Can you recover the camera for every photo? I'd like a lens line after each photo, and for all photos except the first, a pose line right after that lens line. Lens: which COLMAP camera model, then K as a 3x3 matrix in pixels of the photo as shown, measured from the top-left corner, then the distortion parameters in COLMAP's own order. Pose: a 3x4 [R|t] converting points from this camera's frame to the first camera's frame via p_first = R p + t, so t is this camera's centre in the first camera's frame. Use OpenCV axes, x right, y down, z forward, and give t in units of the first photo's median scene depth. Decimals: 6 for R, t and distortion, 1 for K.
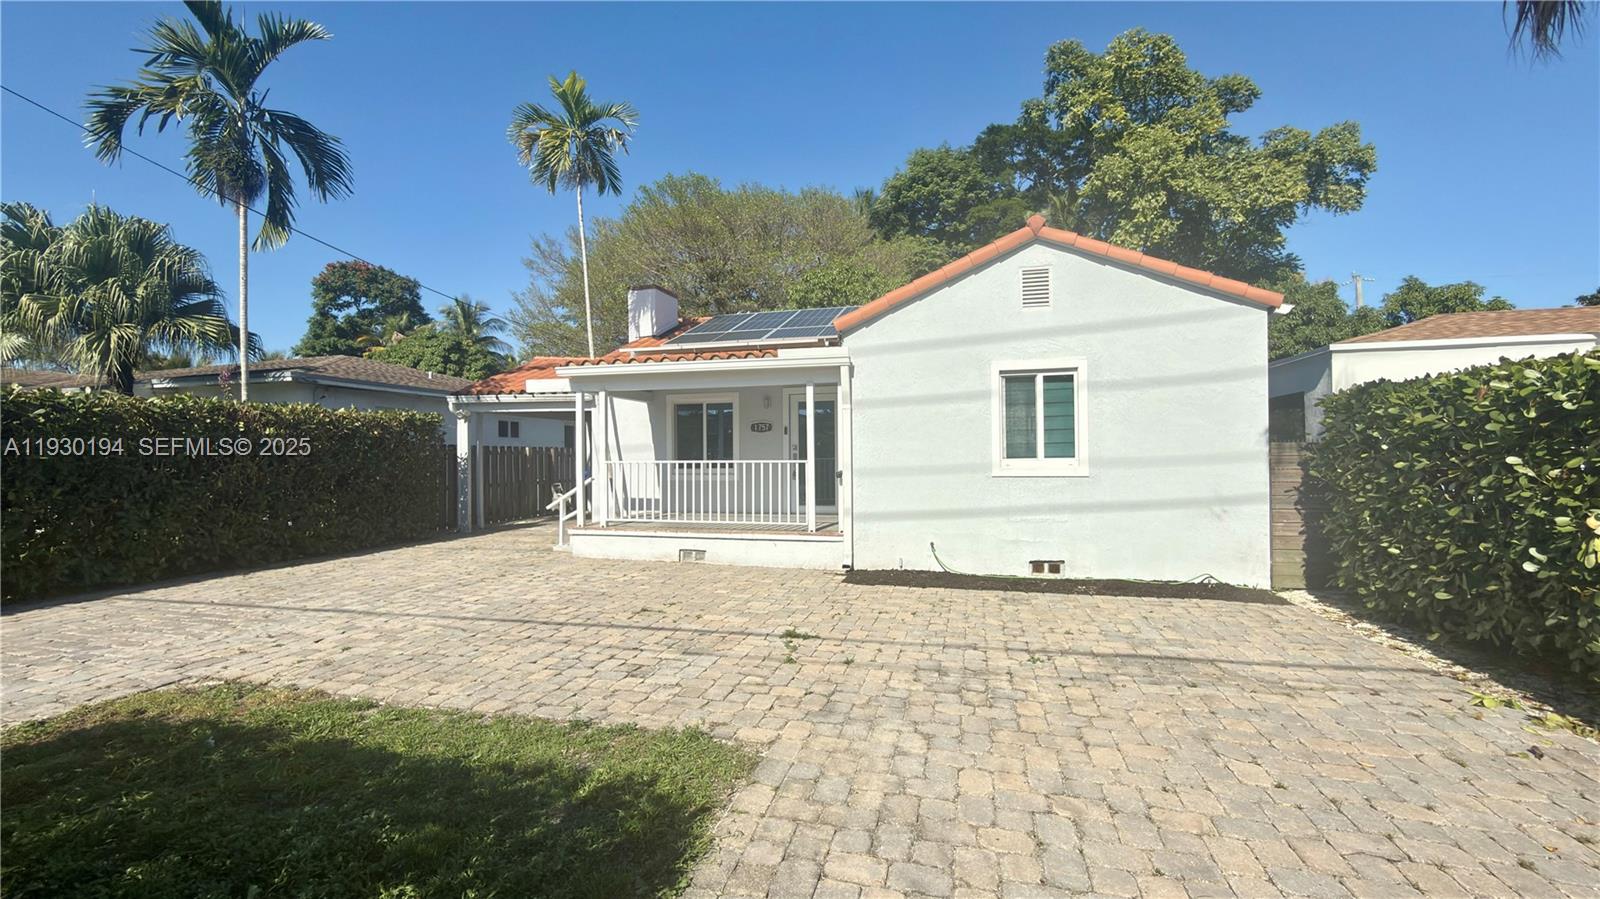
lens RADIAL K [[634.2, 0, 802.7], [0, 634.2, 452.6], [0, 0, 1]] dist [0.001030, 0.000085]
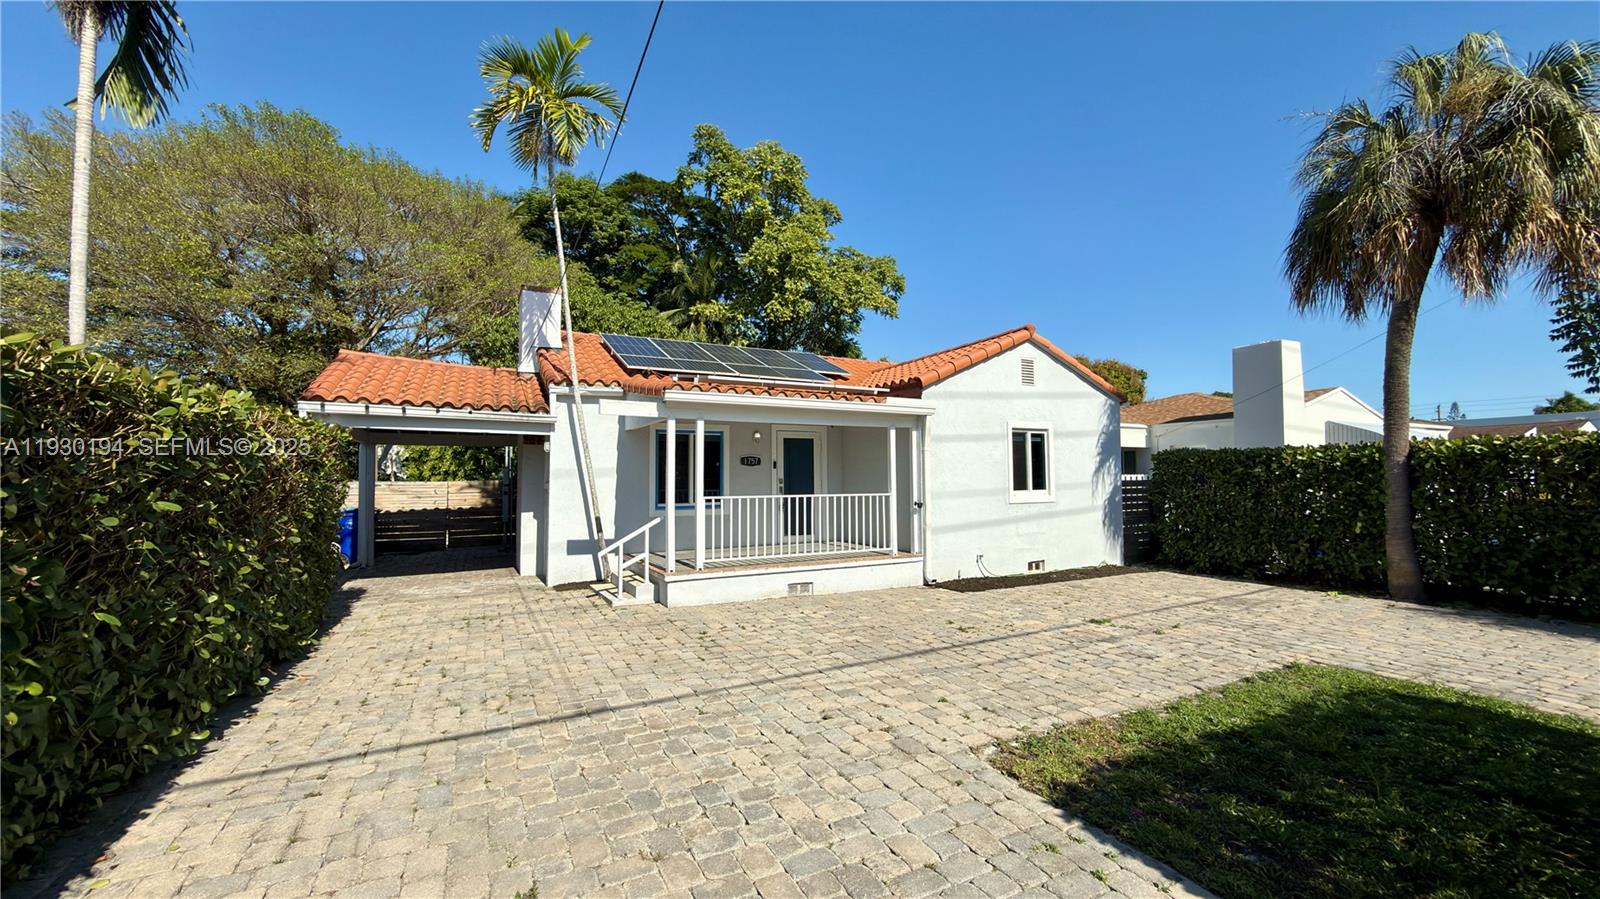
lens RADIAL K [[622.5, 0, 803.9], [0, 622.5, 452.8], [0, 0, 1]] dist [0.000298, 0.000047]
pose [[0.753328, 0.030240, 0.656950, -0.876949], [-0.001210, 0.999004, -0.044598, -0.011130], [-0.657644, 0.032802, 0.752614, 0.253479]]
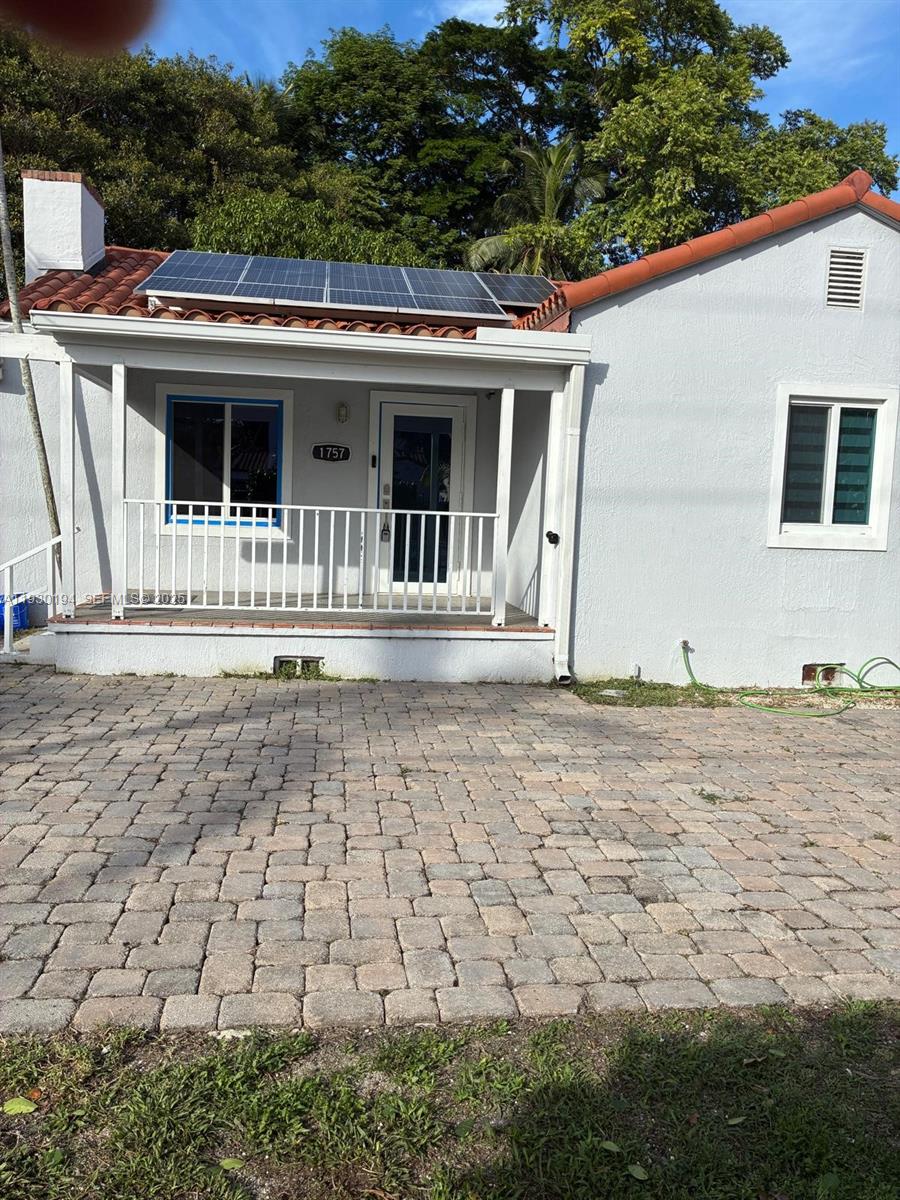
lens RADIAL K [[897.0, 0, 448.4], [0, 897.0, 601.3], [0, 0, 1]] dist [0.039030, -0.052678]
pose [[0.929063, 0.002599, 0.369911, -0.372872], [-0.045895, 0.993059, 0.108292, 0.004598], [-0.367062, -0.117587, 0.922734, 0.189845]]
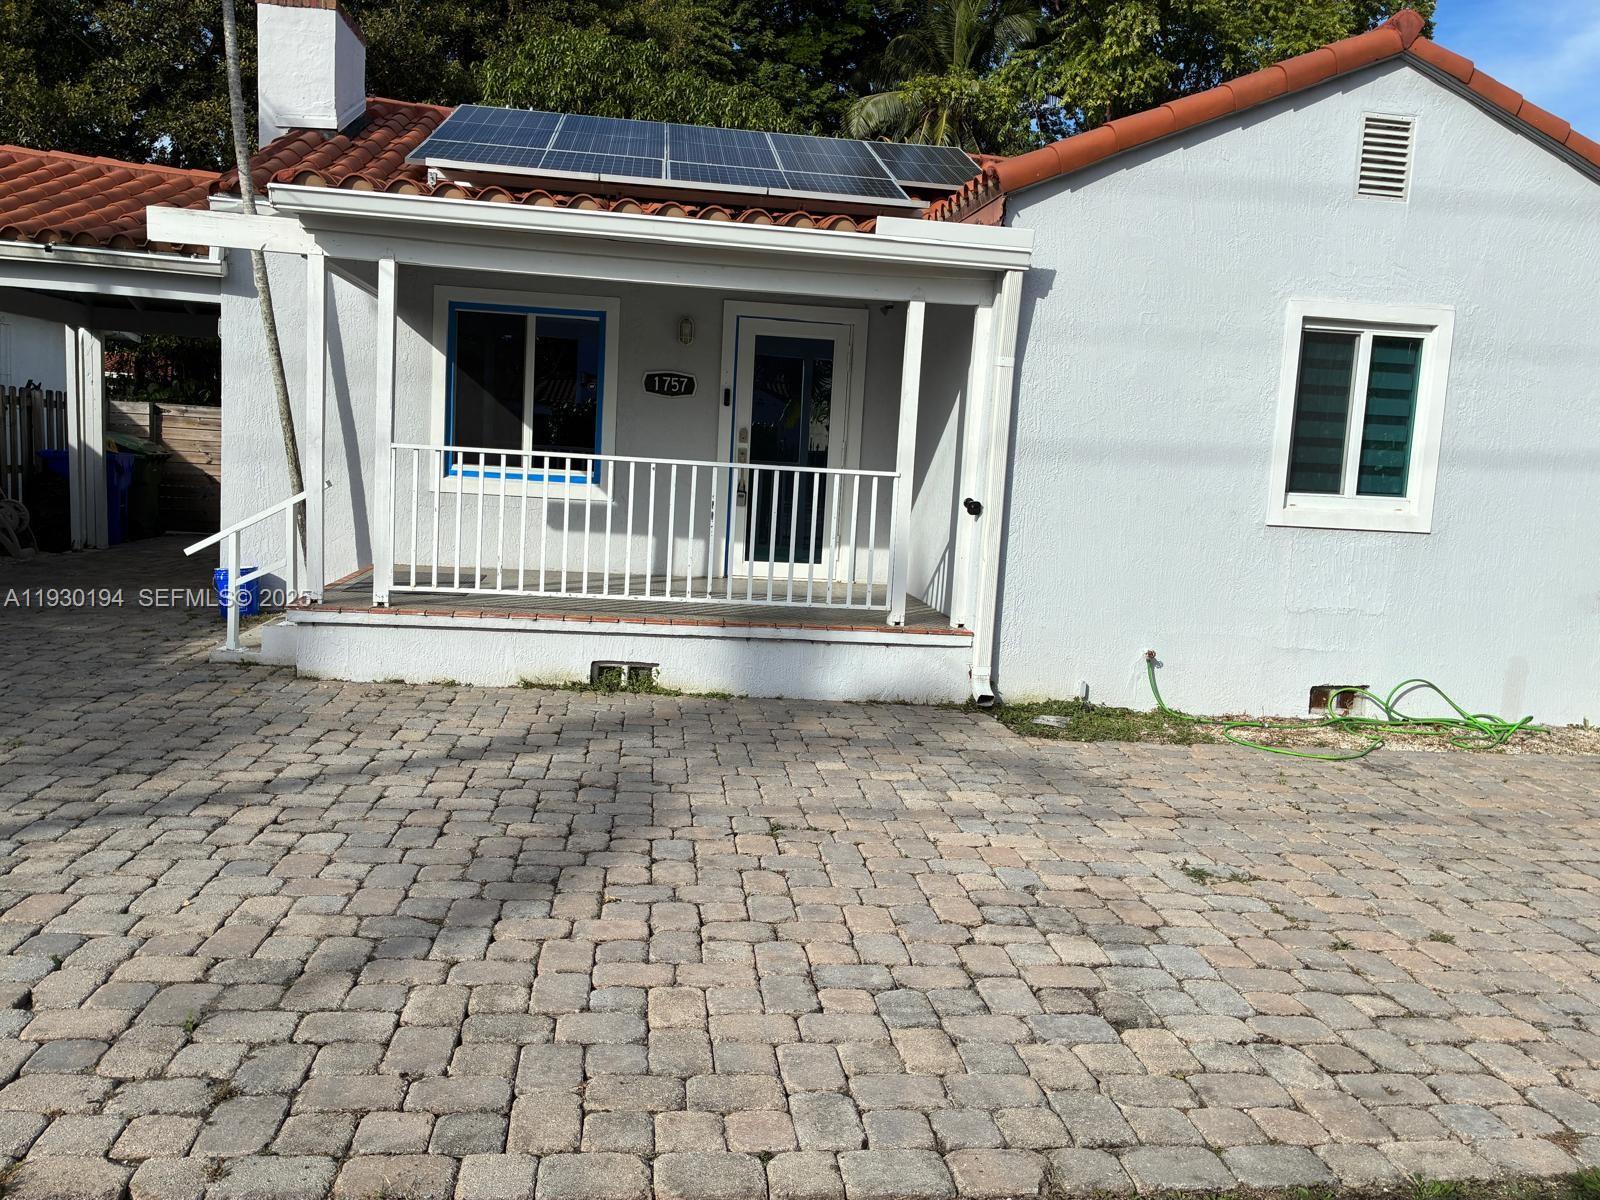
lens RADIAL K [[1196.0, 0, 794.8], [0, 1196.0, 598.1], [0, 0, 1]] dist [0.039030, -0.052678]
pose [[0.933070, 0.015973, 0.359340, -0.380251], [-0.064391, 0.990293, 0.123179, 0.000455], [-0.353884, -0.138073, 0.925042, 0.213696]]
